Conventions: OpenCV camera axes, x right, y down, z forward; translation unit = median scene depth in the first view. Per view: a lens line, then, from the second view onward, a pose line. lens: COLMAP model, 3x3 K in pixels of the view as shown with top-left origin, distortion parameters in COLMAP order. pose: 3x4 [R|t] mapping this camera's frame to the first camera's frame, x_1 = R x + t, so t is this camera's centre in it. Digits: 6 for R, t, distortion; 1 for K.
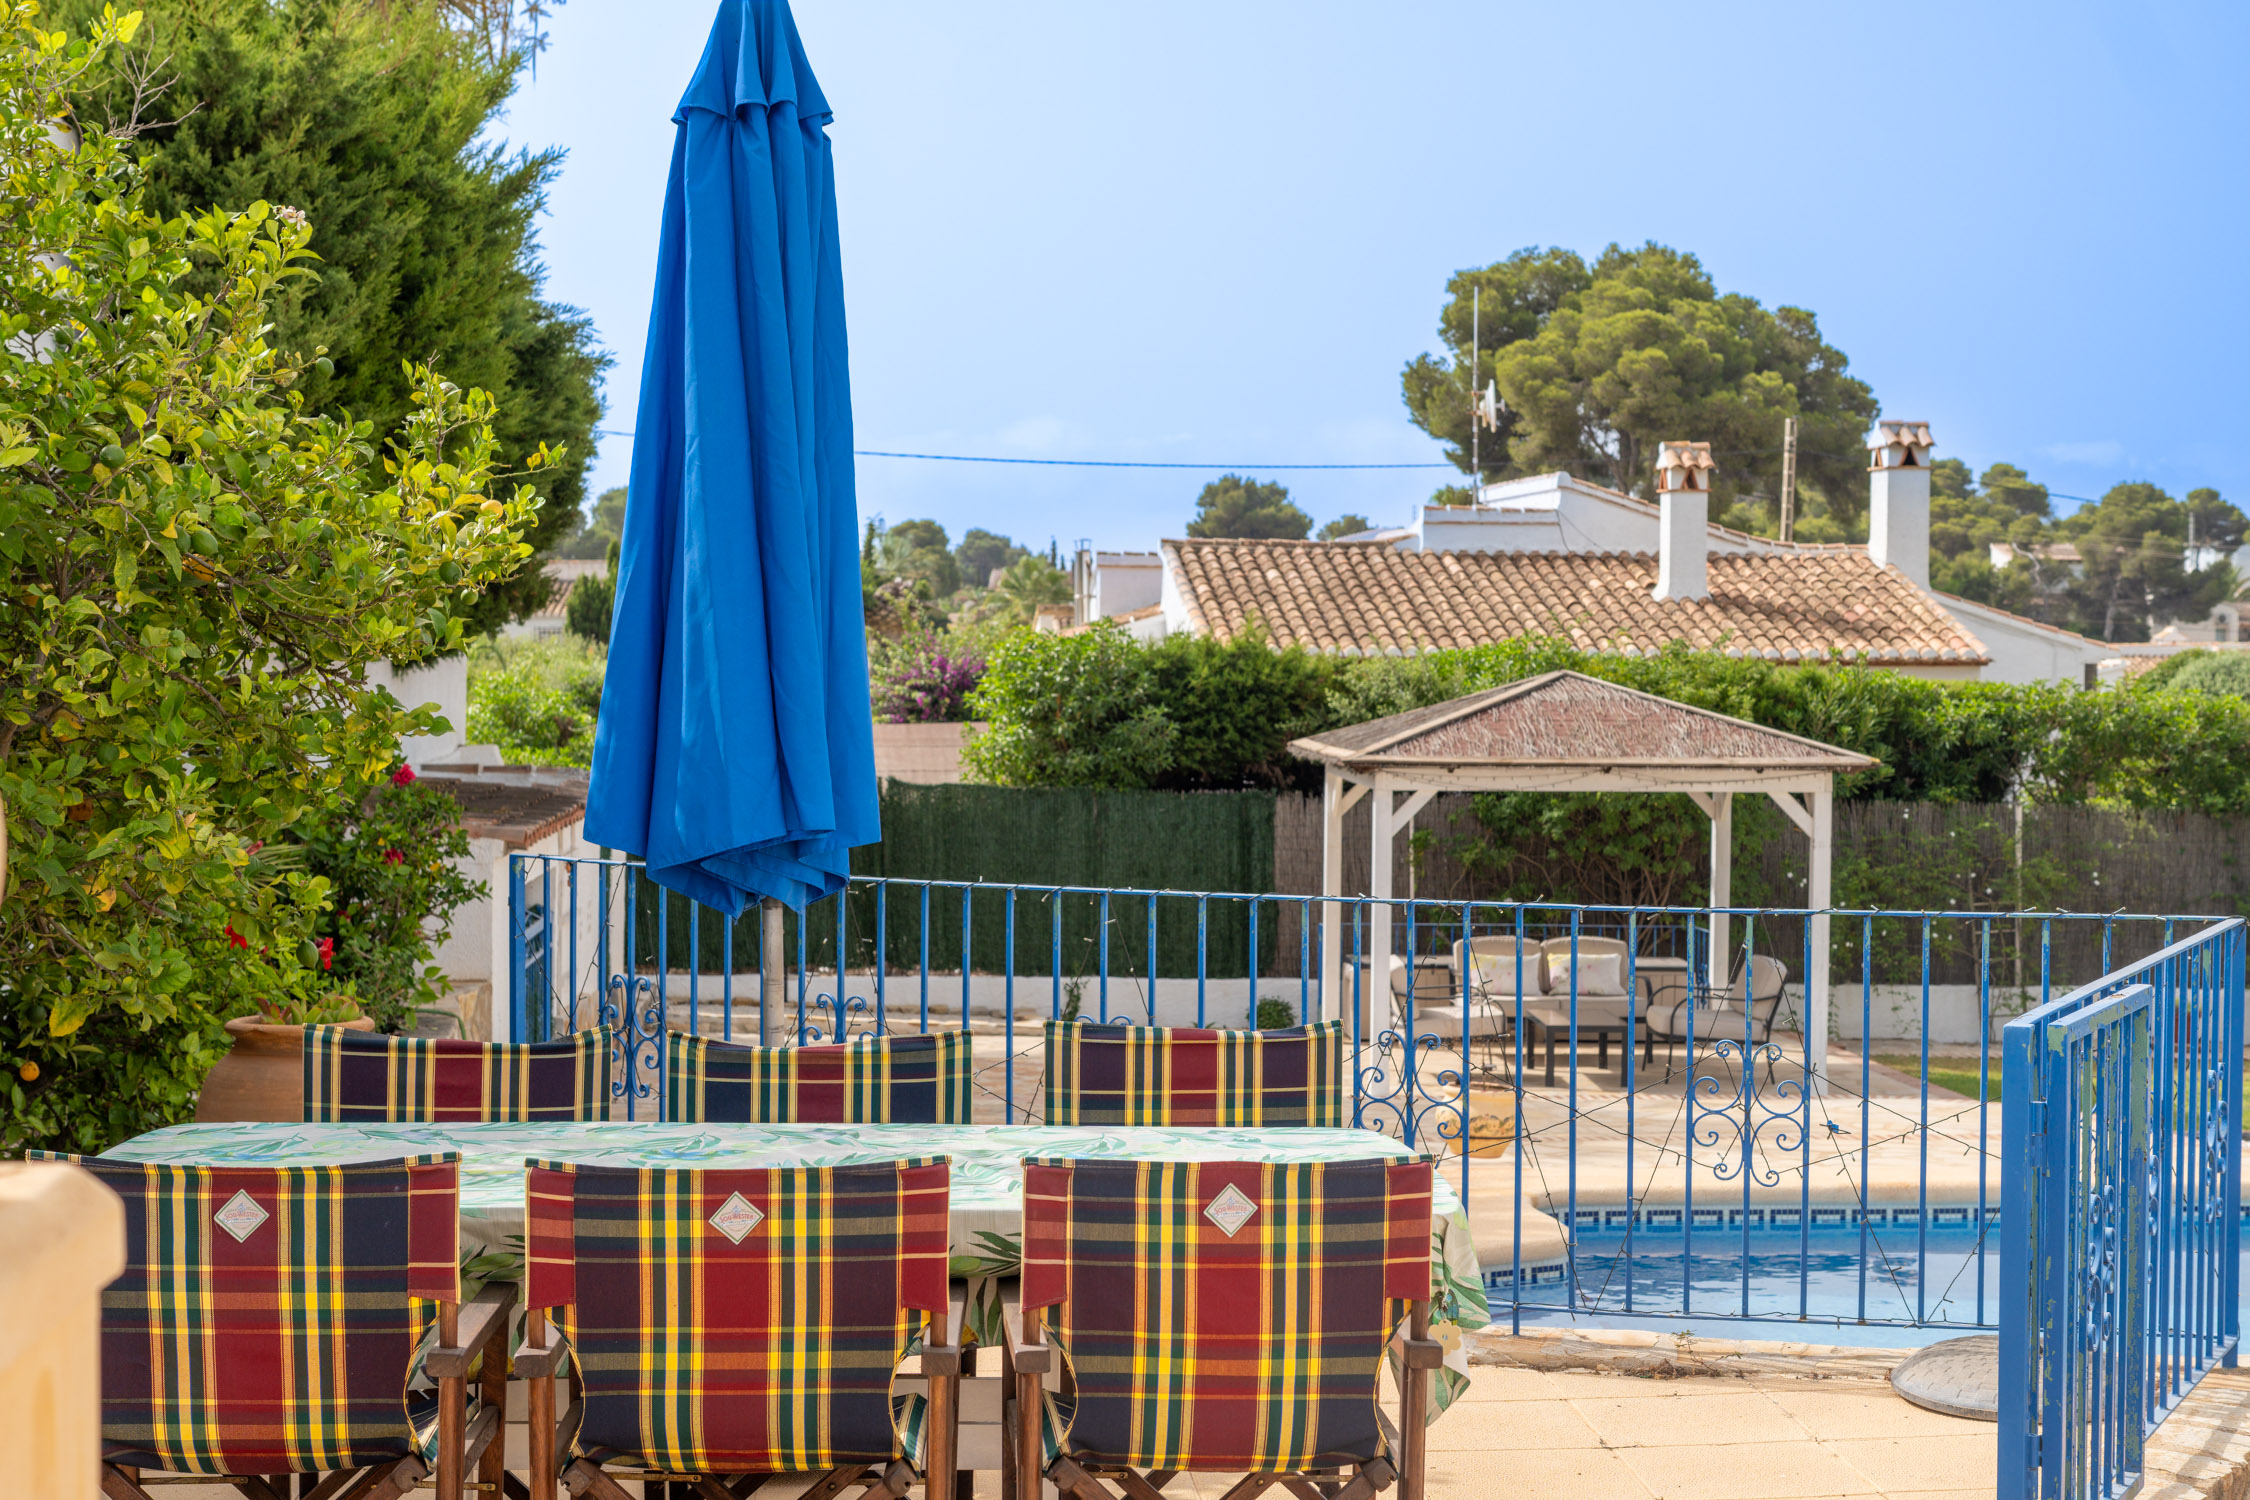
lens RADIAL K [[3268.9, 0, 1119.8], [0, 3268.9, 757.7], [0, 0, 1]] dist [0.003435, -0.057759]
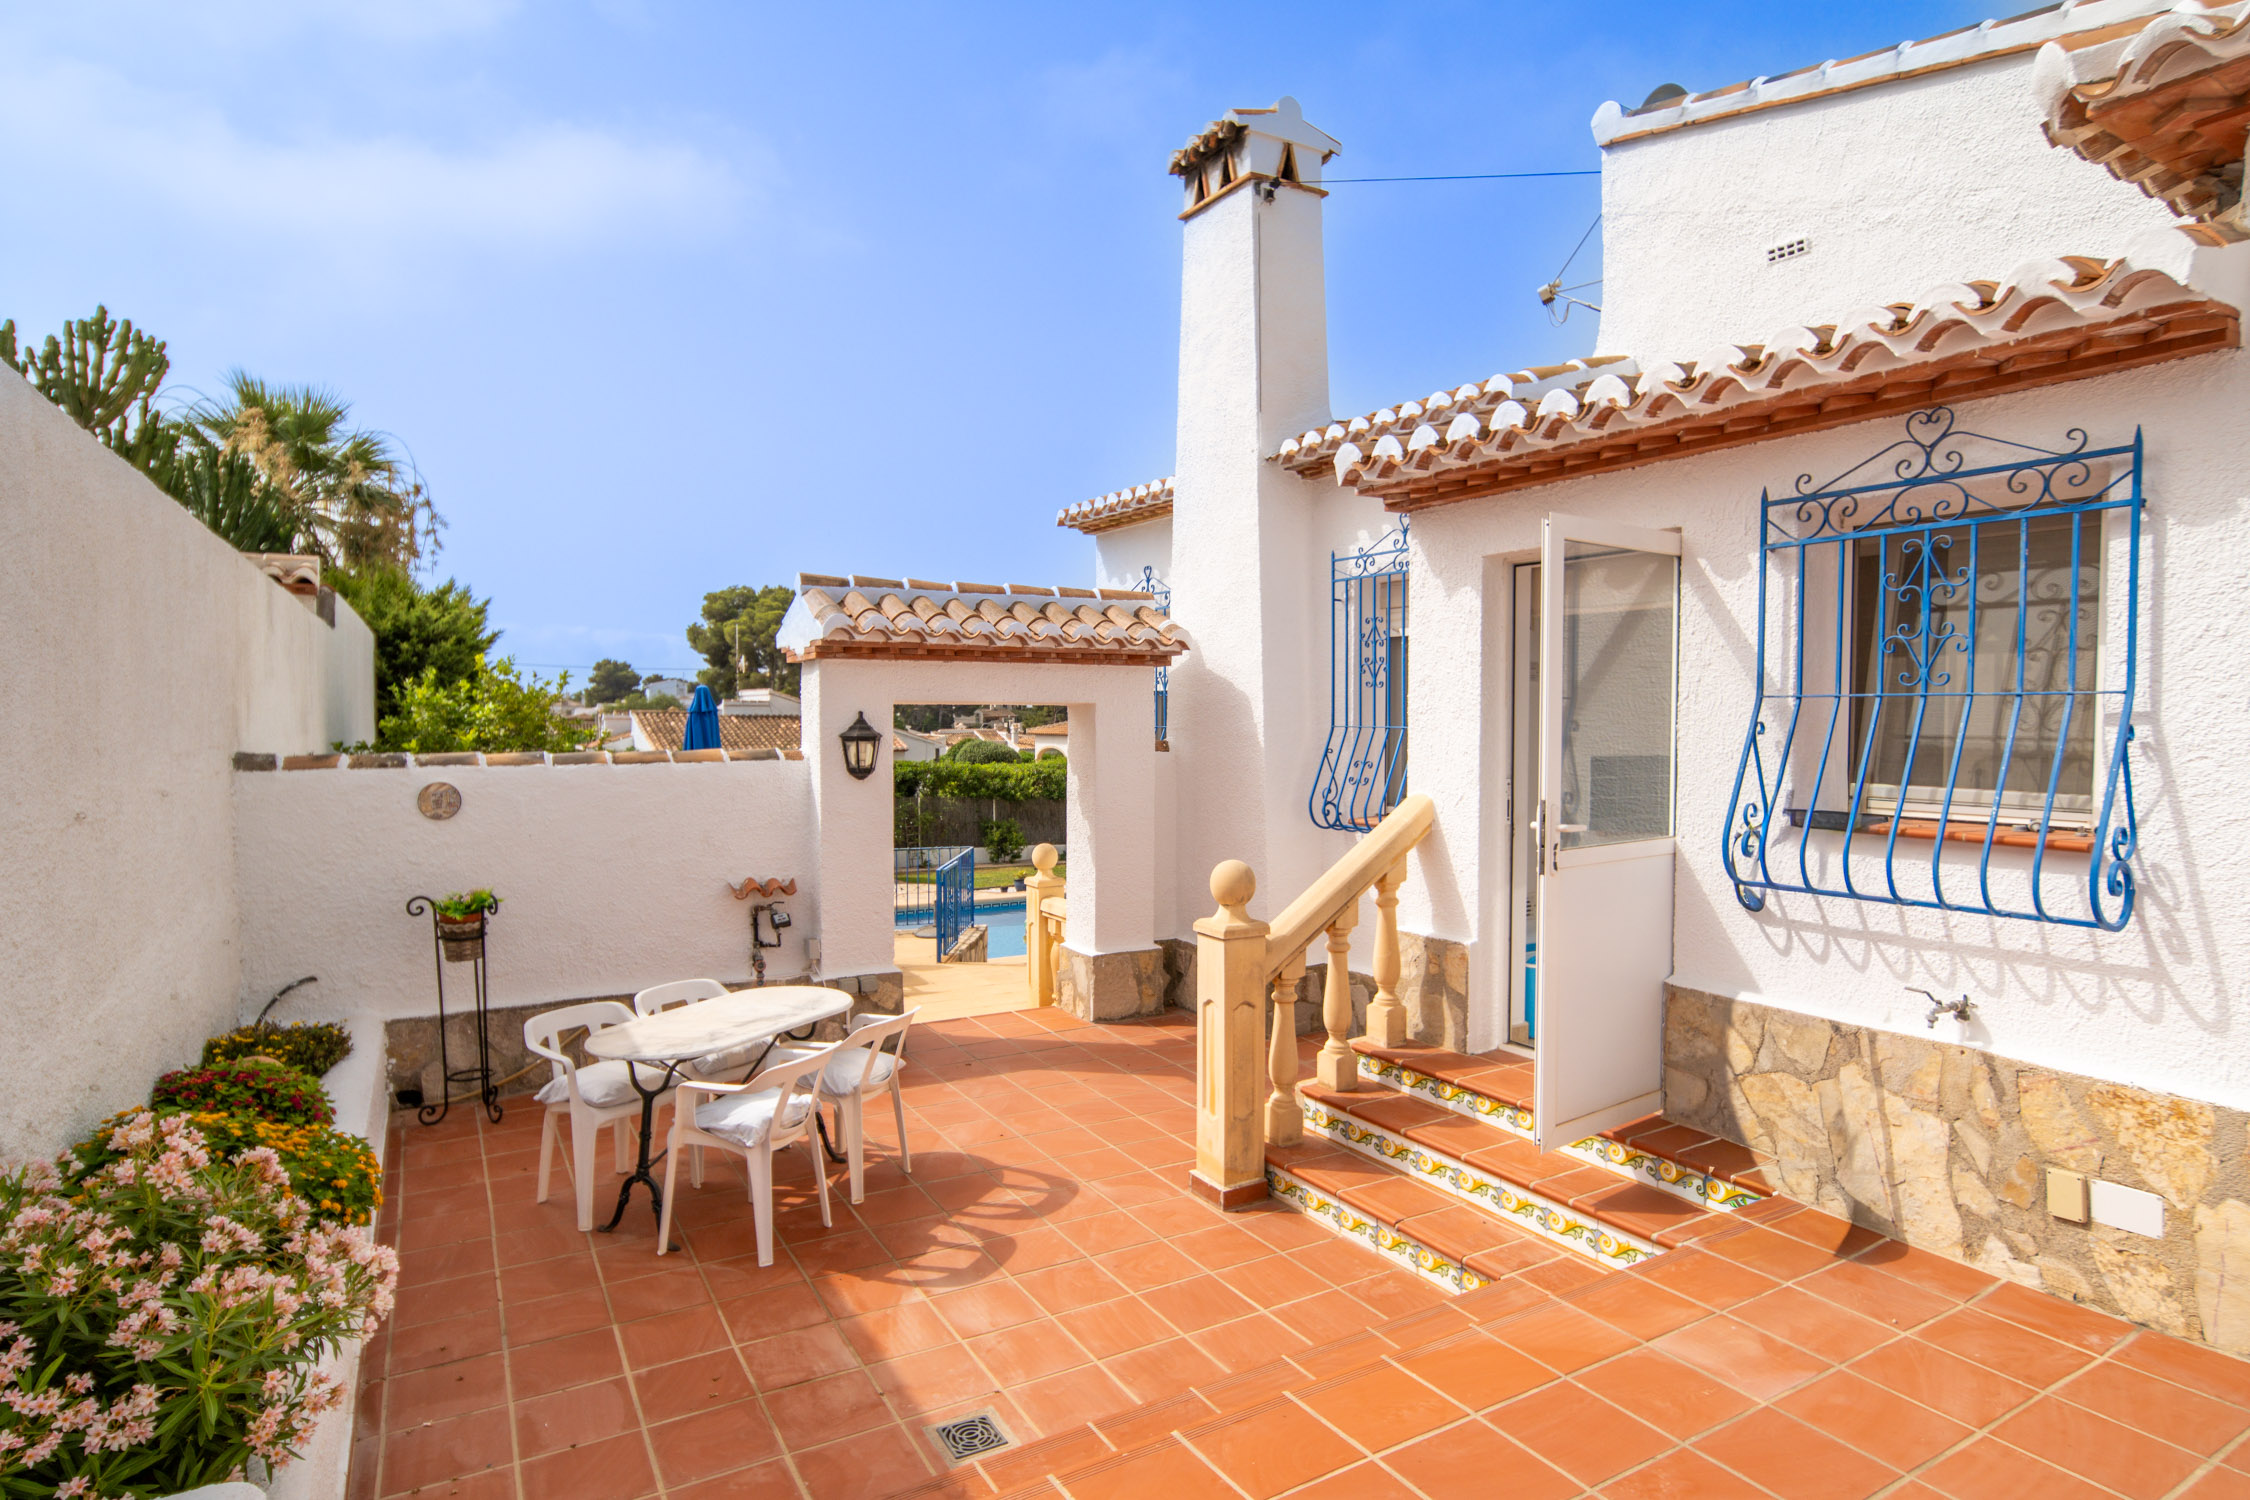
lens RADIAL K [[1206.1, 0, 1129.2], [0, 1206.1, 751.1], [0, 0, 1]] dist [-0.005122, 0.001343]
pose [[0.900596, -0.013816, 0.434437, -0.059321], [0.017344, 0.999841, -0.004157, -0.019480], [-0.434311, 0.011278, 0.900693, -0.186158]]
